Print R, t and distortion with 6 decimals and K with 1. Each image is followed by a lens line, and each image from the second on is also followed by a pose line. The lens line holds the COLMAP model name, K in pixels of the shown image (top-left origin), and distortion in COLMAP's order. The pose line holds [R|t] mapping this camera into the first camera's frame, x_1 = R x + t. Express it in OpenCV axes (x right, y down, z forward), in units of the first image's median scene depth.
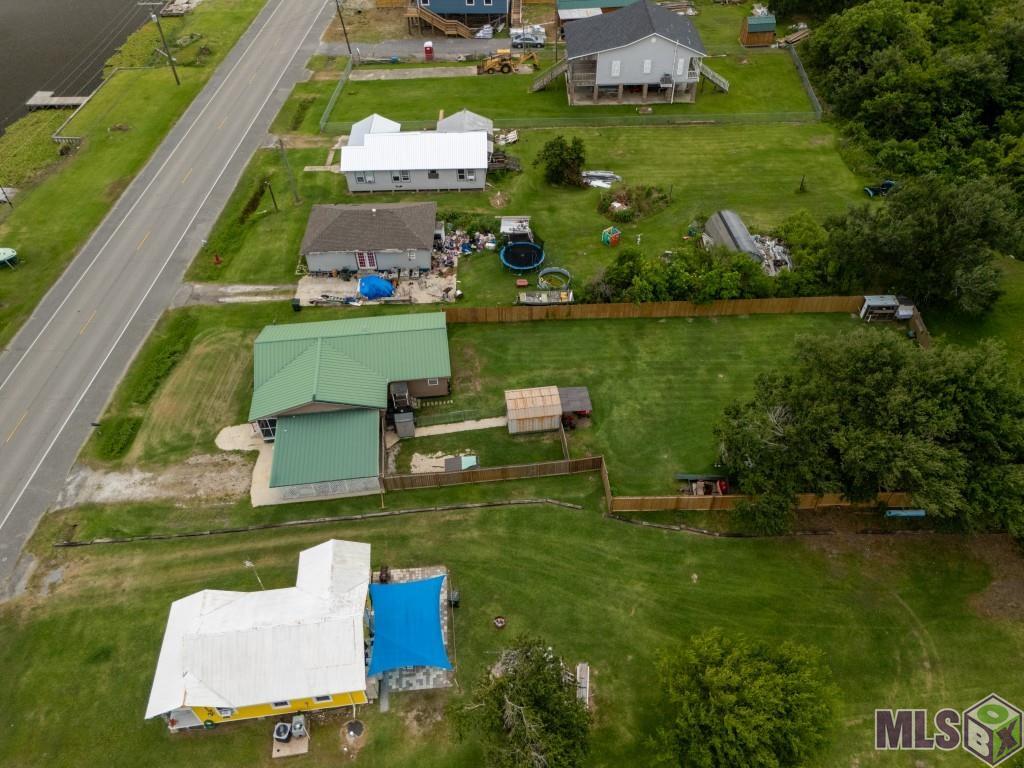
lens RADIAL K [[769.2, 0, 515.6], [0, 769.2, 379.3], [0, 0, 1]] dist [0.034269, -0.009672]
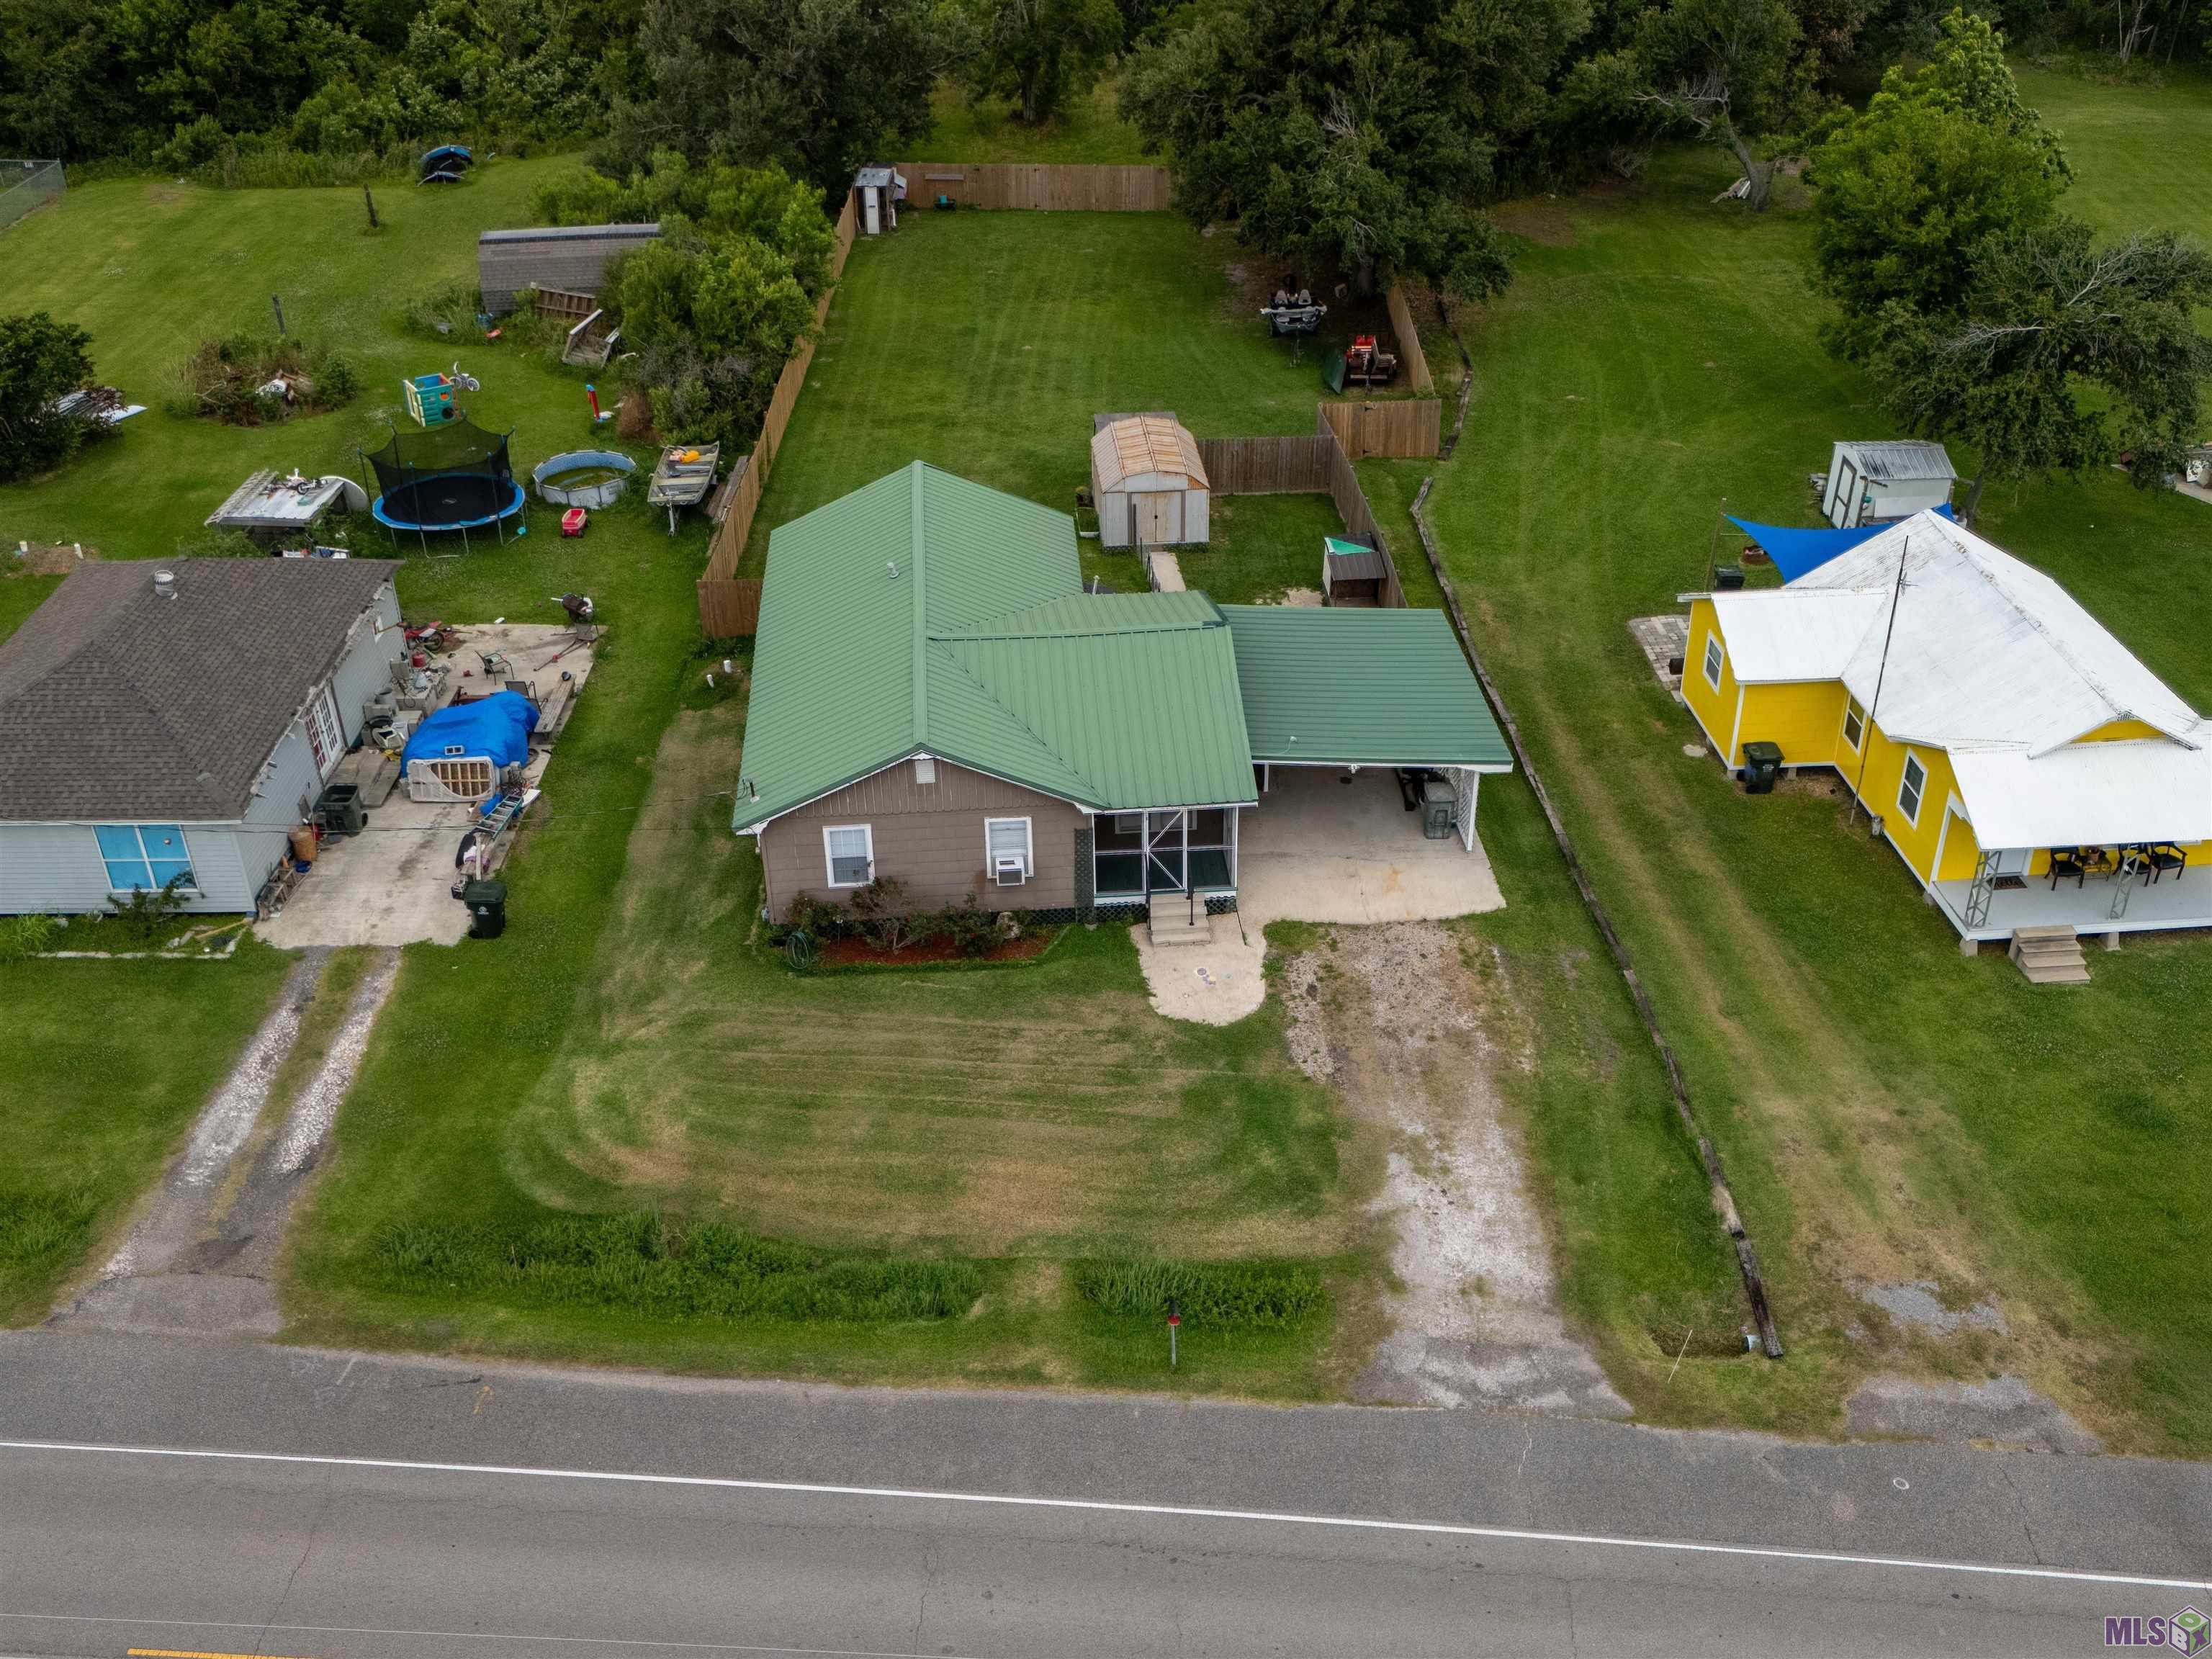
lens RADIAL K [[2172.0, 0, 1111.4], [0, 2172.0, 875.0], [0, 0, 1]] dist [0.042162, 0.023319]
pose [[0.023830, -0.520963, 0.853247, -0.993634], [0.722418, 0.598941, 0.345516, -0.229747], [-0.691046, 0.608167, 0.390626, 0.721619]]
